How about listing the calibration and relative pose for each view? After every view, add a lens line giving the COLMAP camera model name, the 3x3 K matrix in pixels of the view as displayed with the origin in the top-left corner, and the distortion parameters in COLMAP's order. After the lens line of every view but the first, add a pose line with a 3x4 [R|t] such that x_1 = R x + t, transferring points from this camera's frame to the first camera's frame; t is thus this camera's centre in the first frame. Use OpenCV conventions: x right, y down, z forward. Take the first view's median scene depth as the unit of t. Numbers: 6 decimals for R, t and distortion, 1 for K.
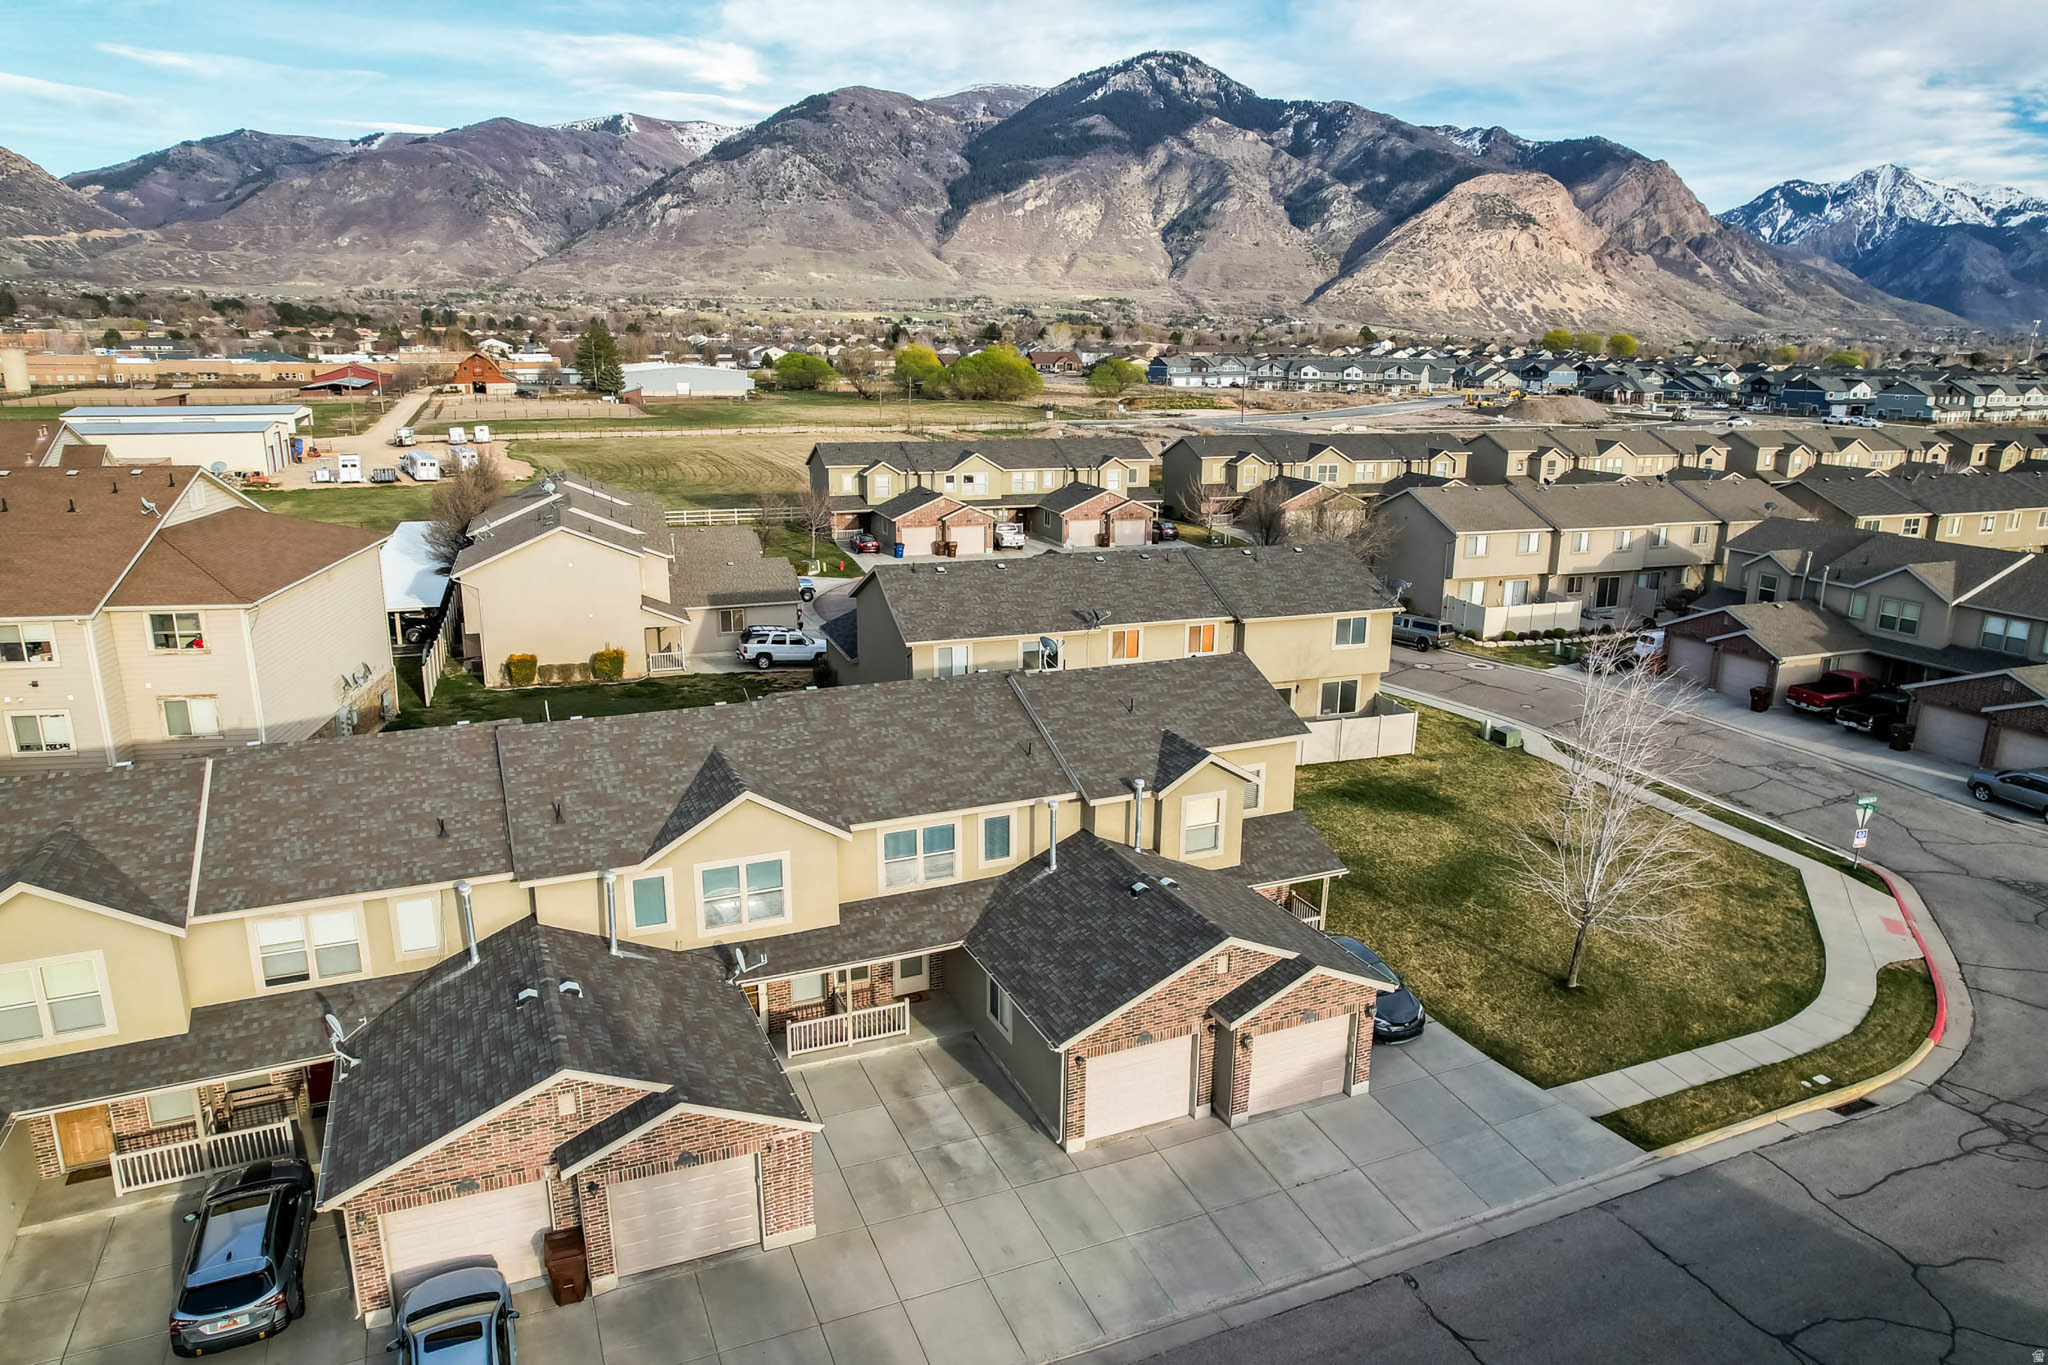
lens RADIAL K [[1311.7, 0, 1022.6], [0, 1311.7, 685.4], [0, 0, 1]] dist [-0.076304, 0.066174]
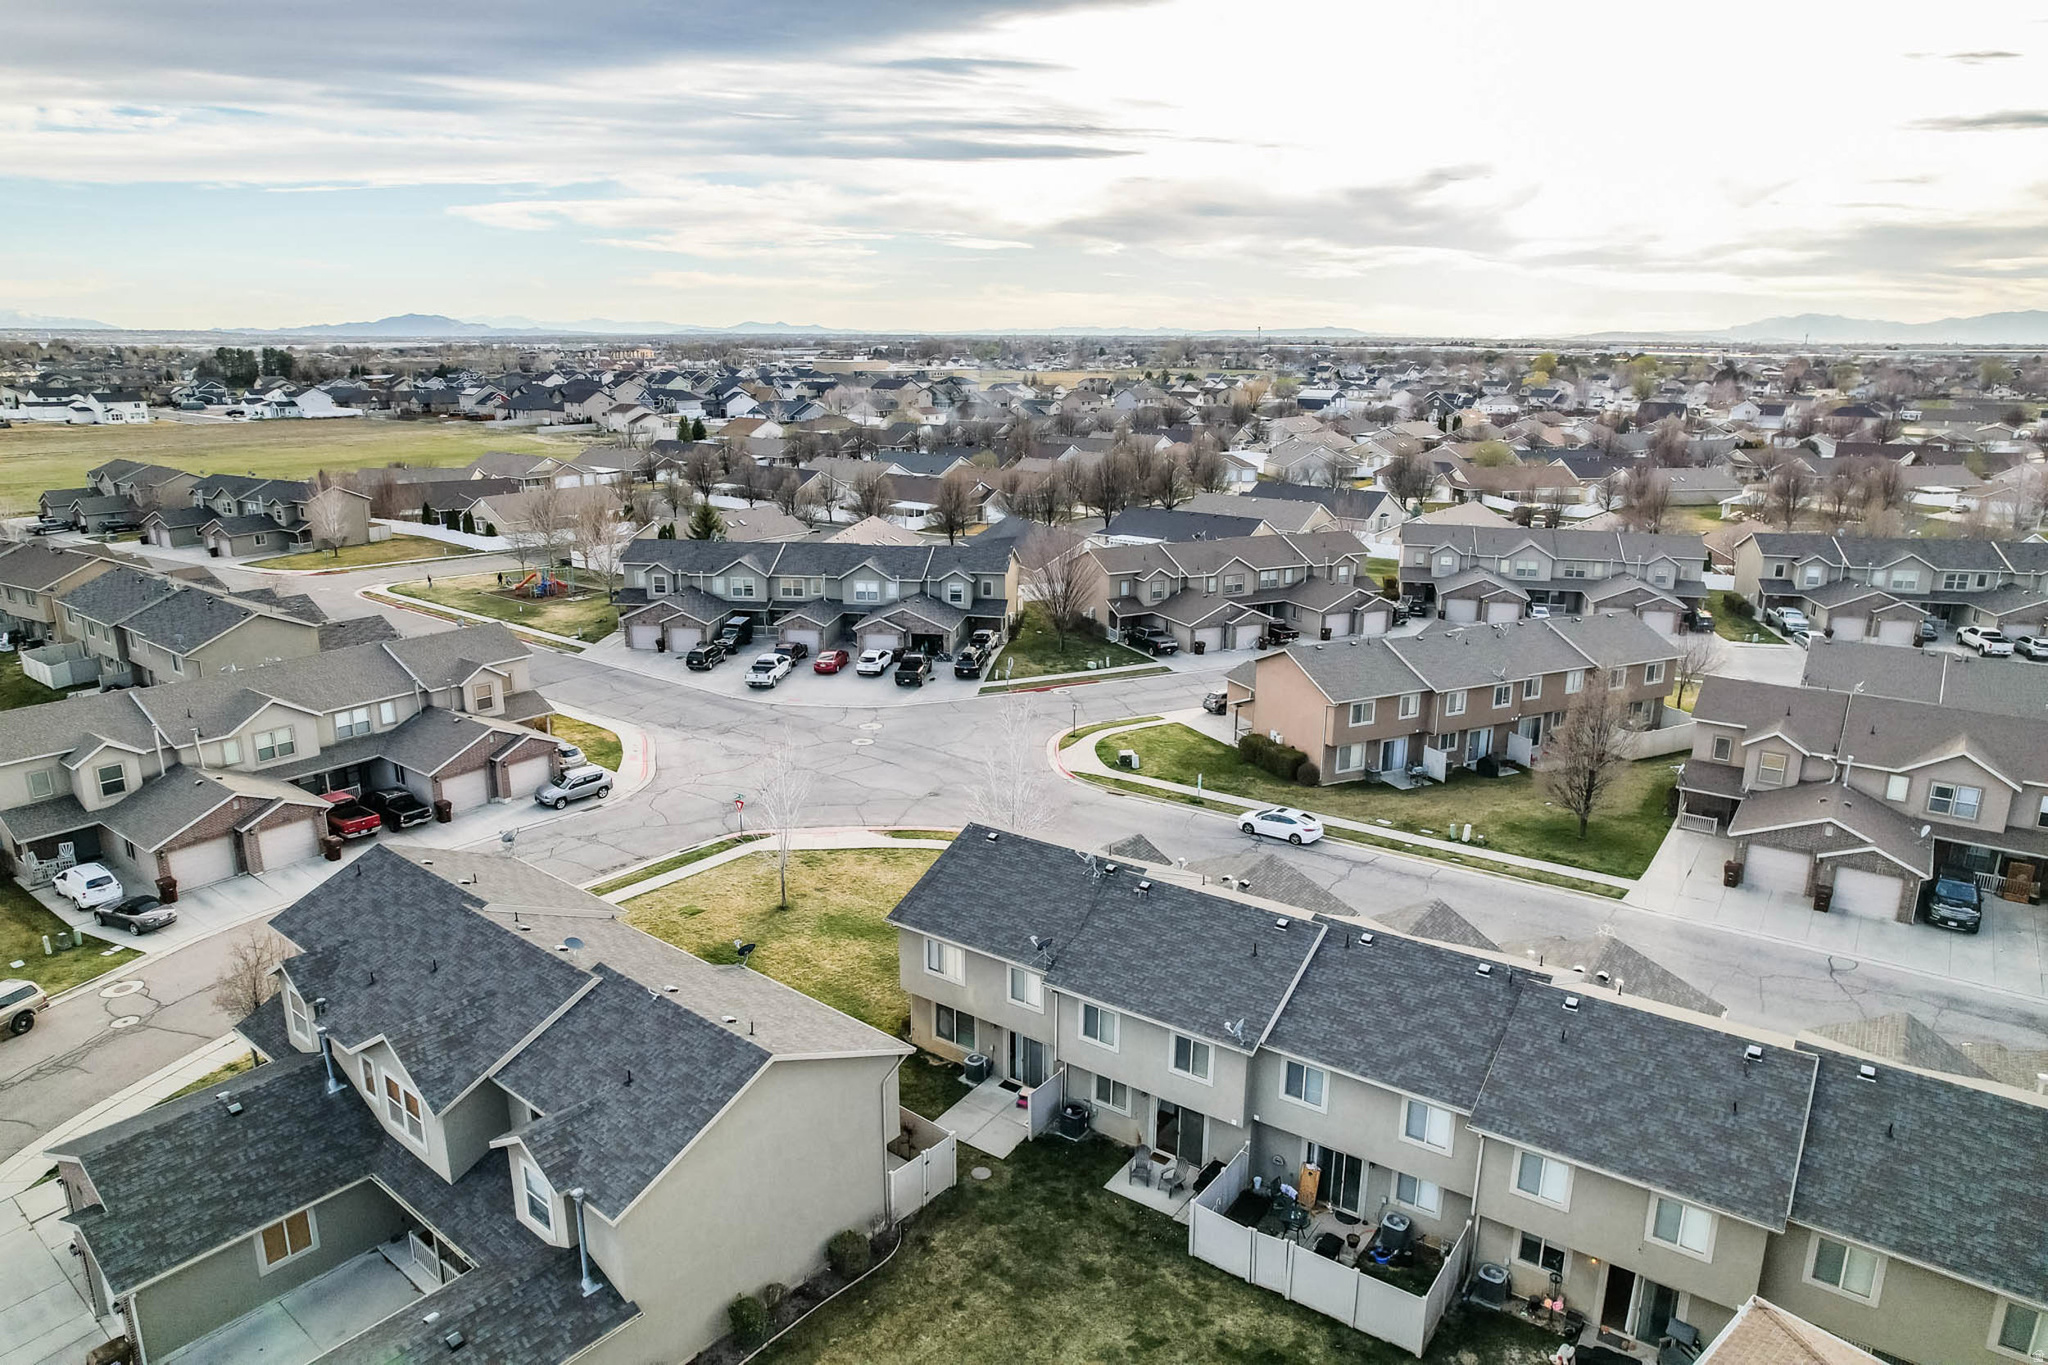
lens RADIAL K [[1311.7, 0, 1029.2], [0, 1311.7, 684.5], [0, 0, 1]] dist [-0.076304, 0.066174]
pose [[-0.506005, -0.232346, 0.830647, -0.600147], [0.214831, 0.898735, 0.382260, -0.418924], [-0.835348, 0.371874, -0.404850, 0.972668]]
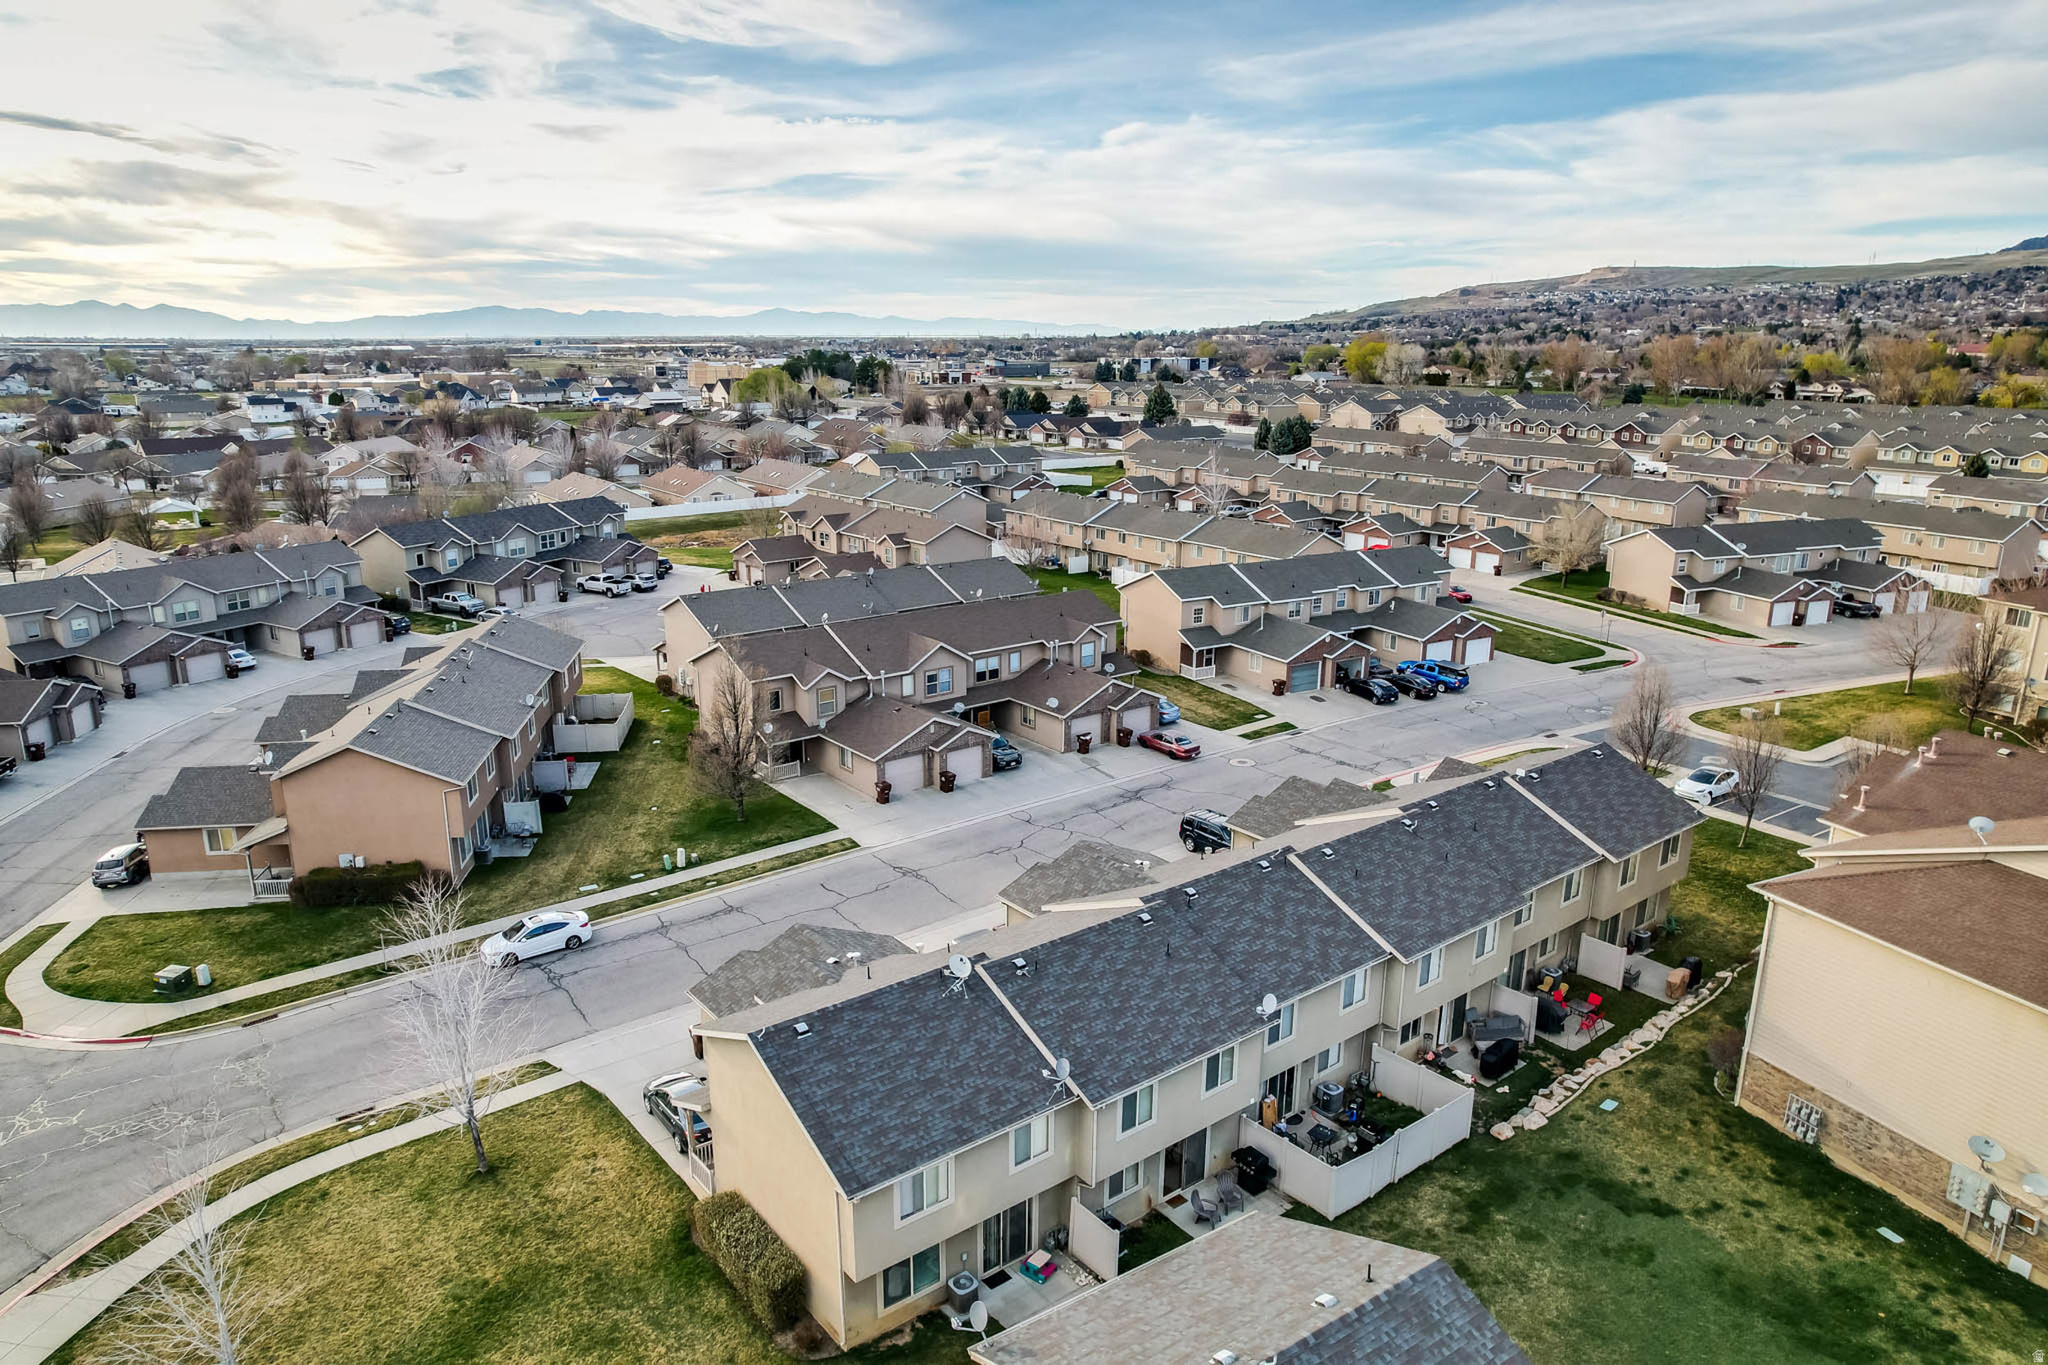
lens RADIAL K [[1311.7, 0, 1019.0], [0, 1311.7, 683.6], [0, 0, 1]] dist [-0.076304, 0.066174]
pose [[-0.968761, 0.051158, -0.242663, 0.135270], [-0.076062, 0.870041, 0.487077, -0.447568], [0.236044, 0.490319, -0.838970, 1.133211]]
